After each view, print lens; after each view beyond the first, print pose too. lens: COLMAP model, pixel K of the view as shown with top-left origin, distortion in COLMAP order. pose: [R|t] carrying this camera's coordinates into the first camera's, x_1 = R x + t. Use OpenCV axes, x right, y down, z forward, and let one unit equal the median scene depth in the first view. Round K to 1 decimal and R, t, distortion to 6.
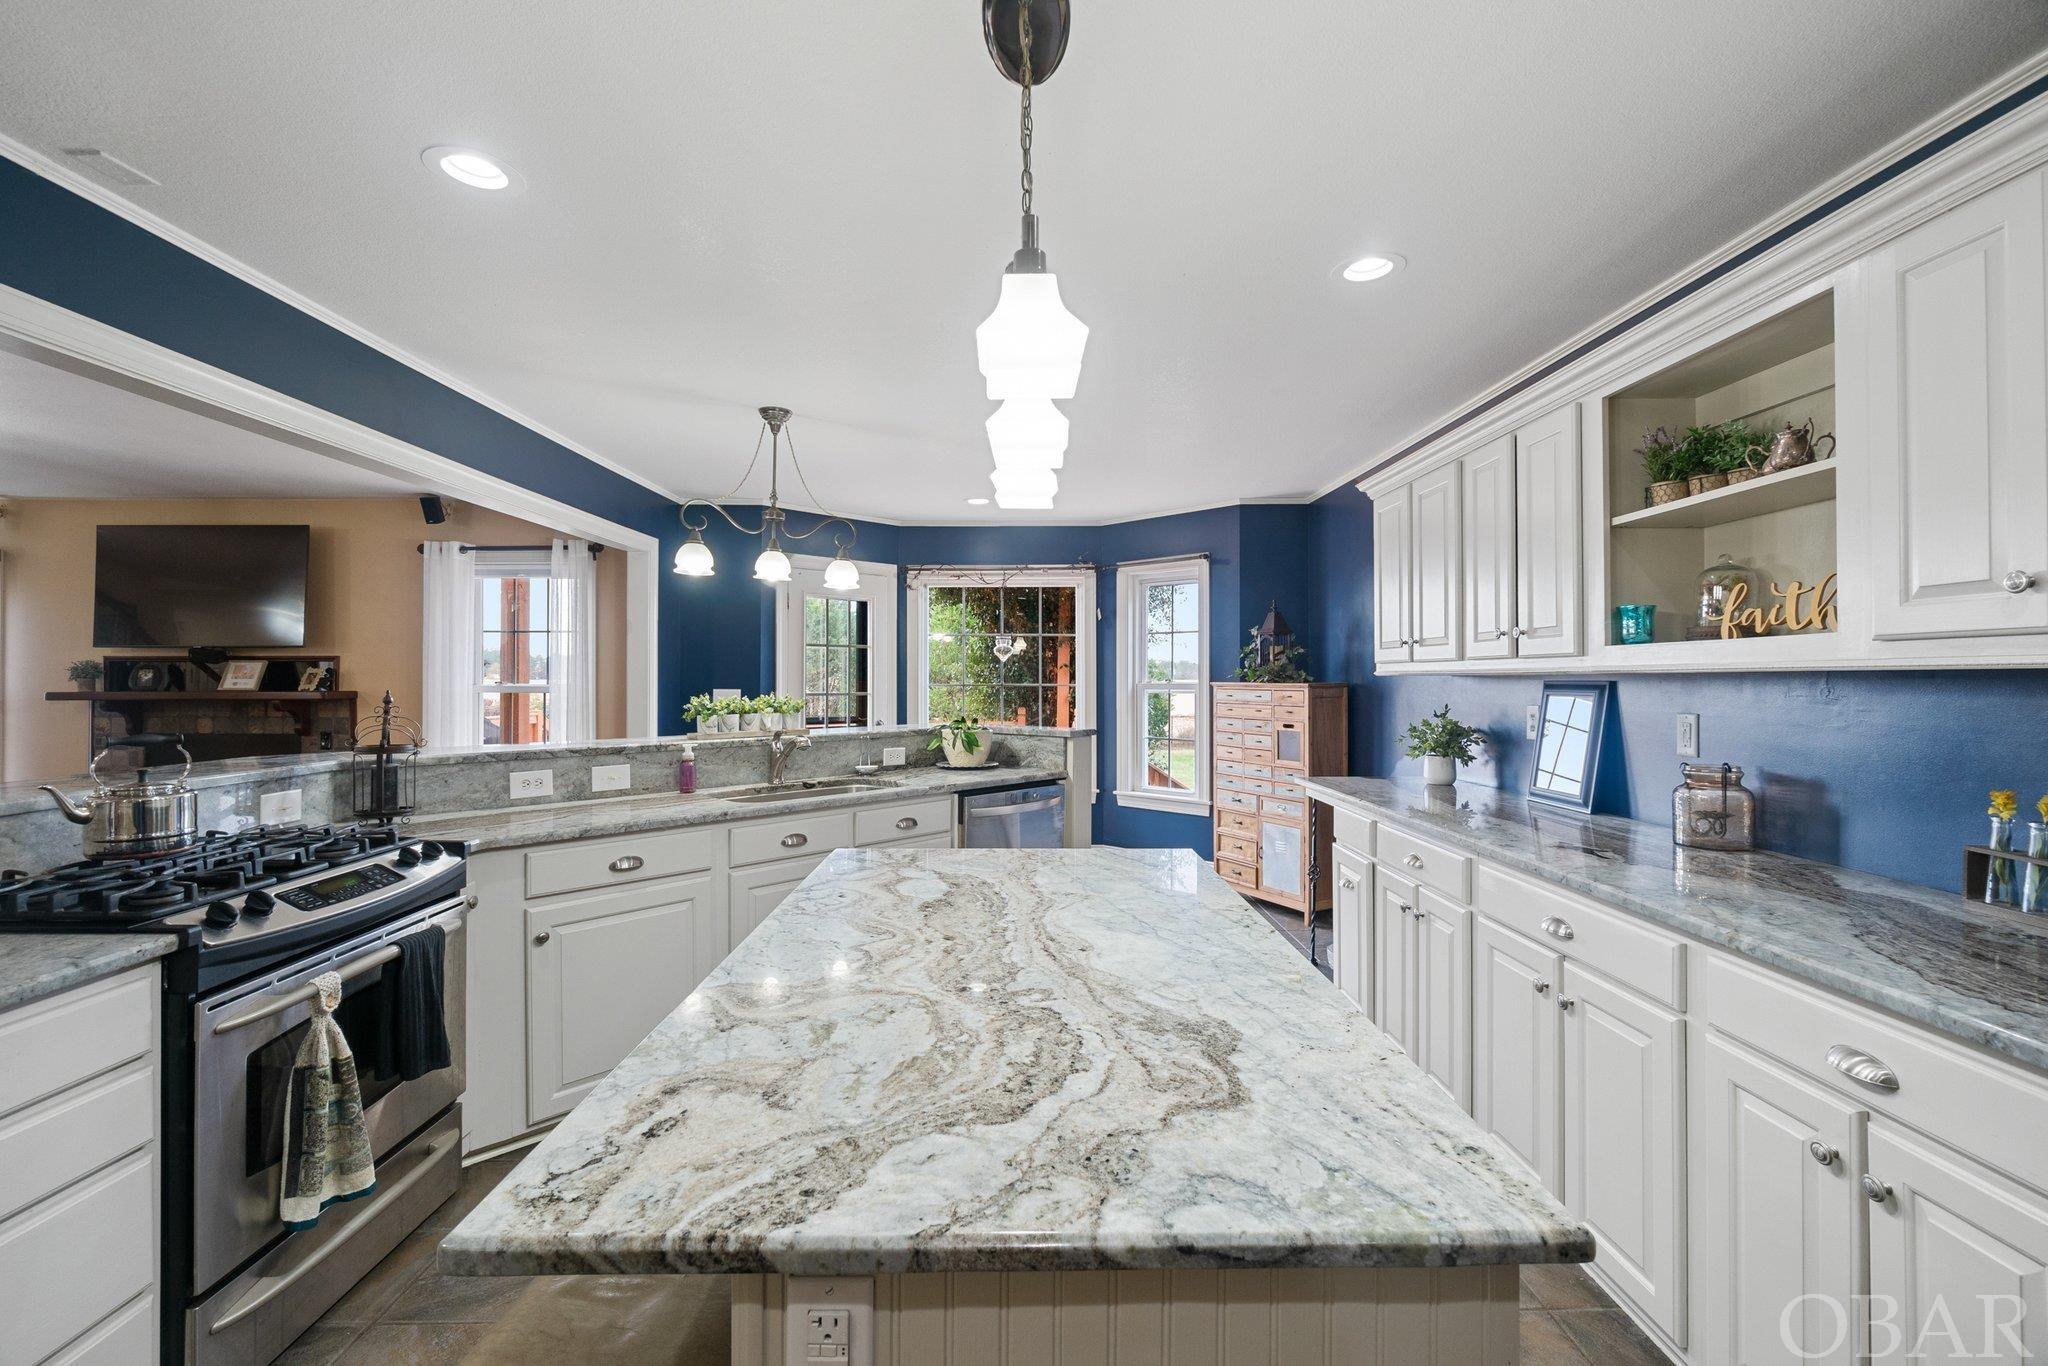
lens RADIAL K [[880.4, 0, 1024.0], [0, 880.4, 683.0], [0, 0, 1]] dist [-0.005798, 0.000037]
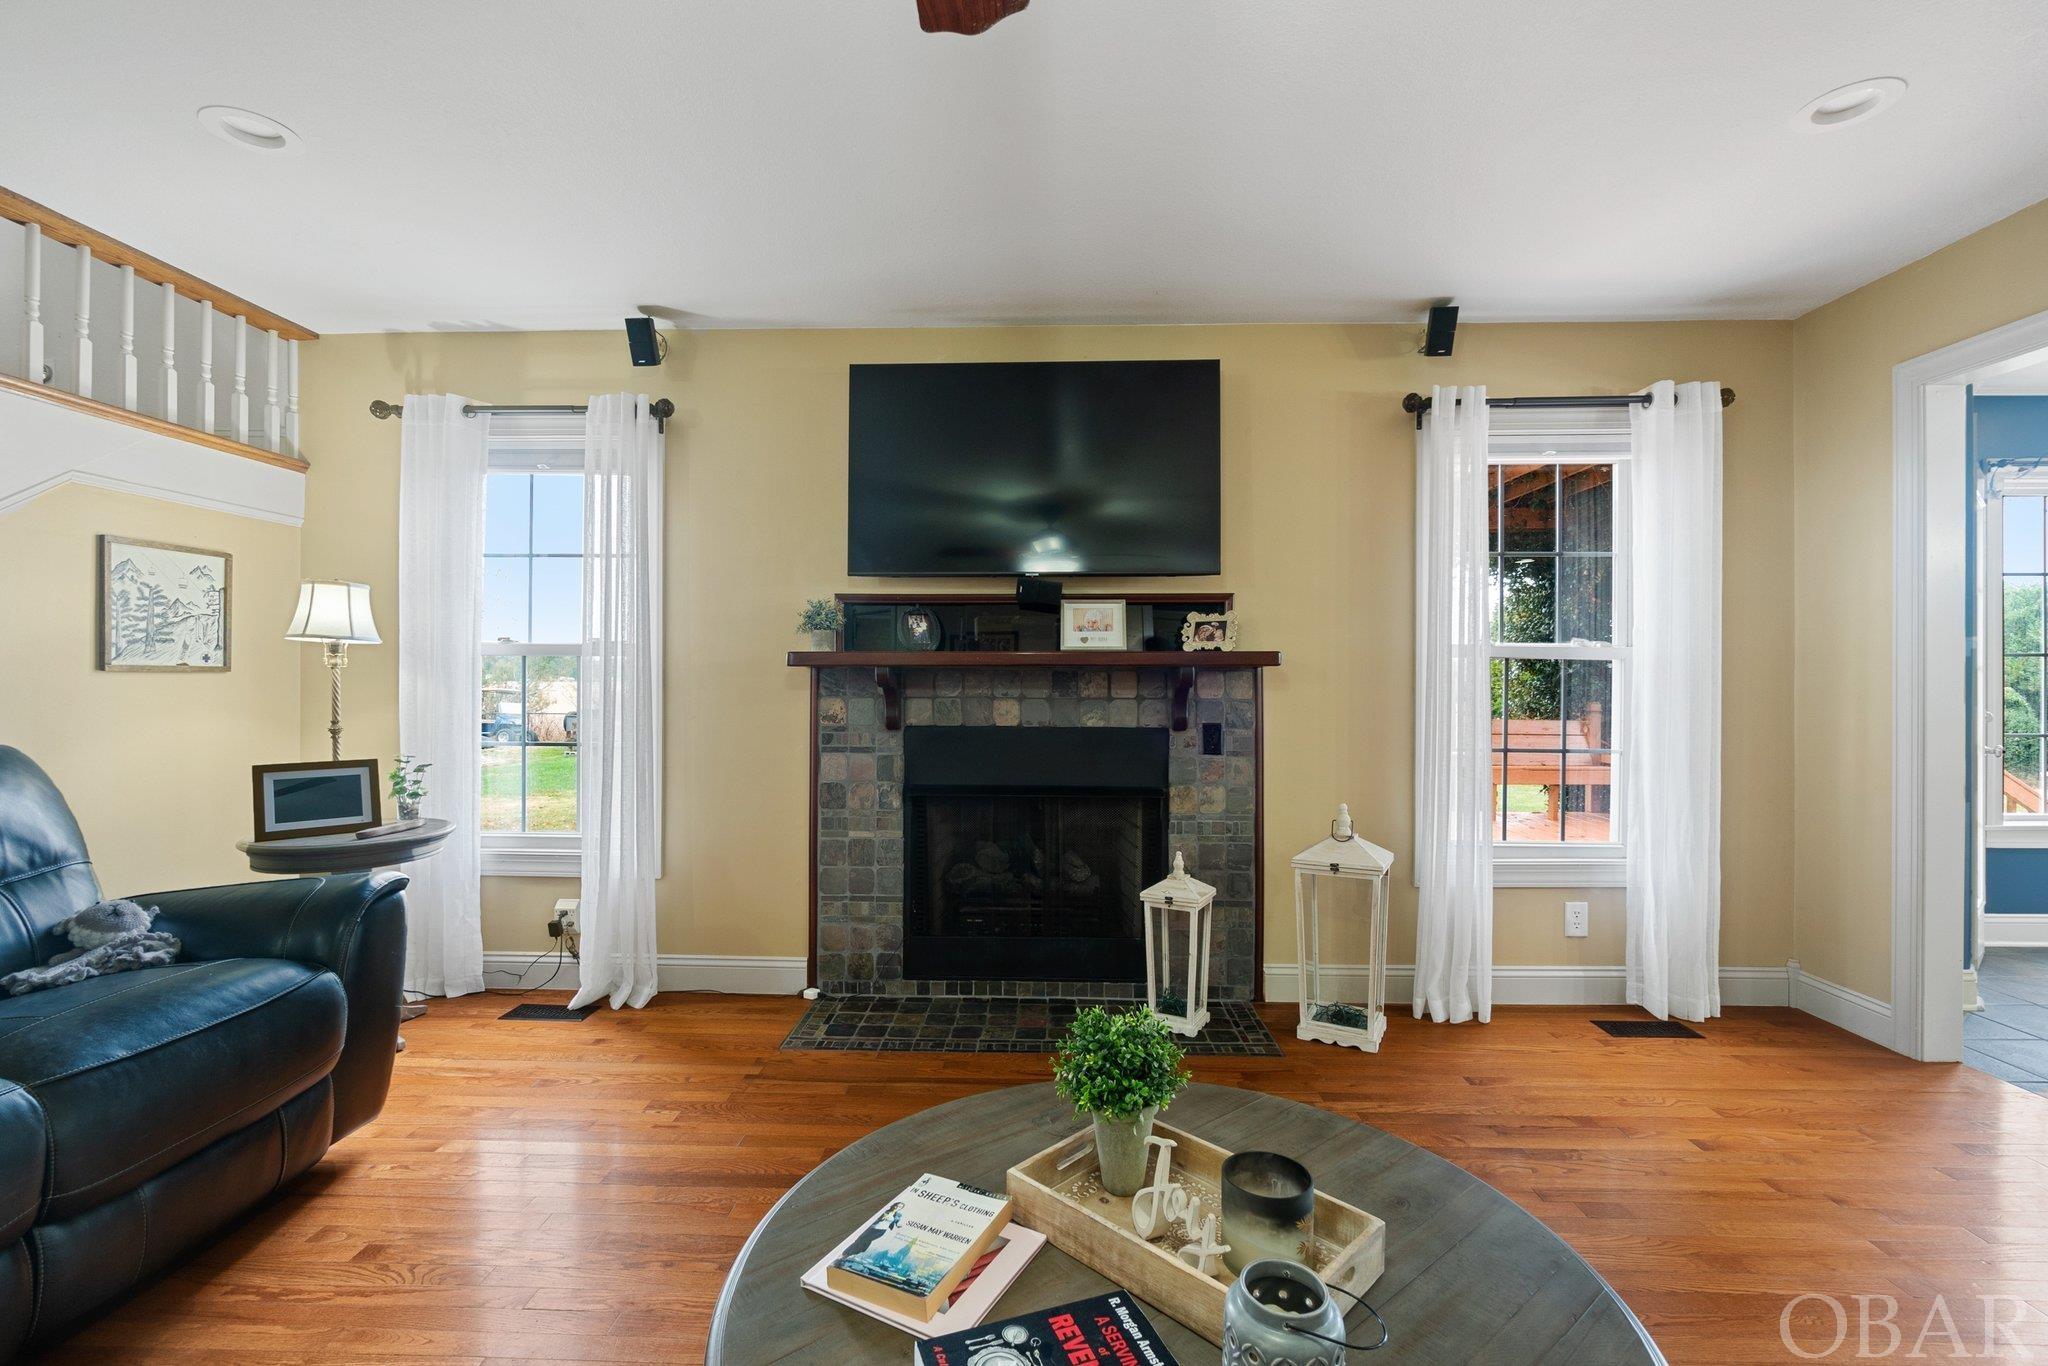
lens RADIAL K [[892.3, 0, 1020.2], [0, 892.3, 678.9], [0, 0, 1]] dist [-0.003224, -0.000171]
pose [[0.998819, 0.002084, -0.048534, -1.166511], [-0.002426, 0.999973, -0.007000, 0.039603], [0.048518, 0.007110, 0.998797, 0.520960]]
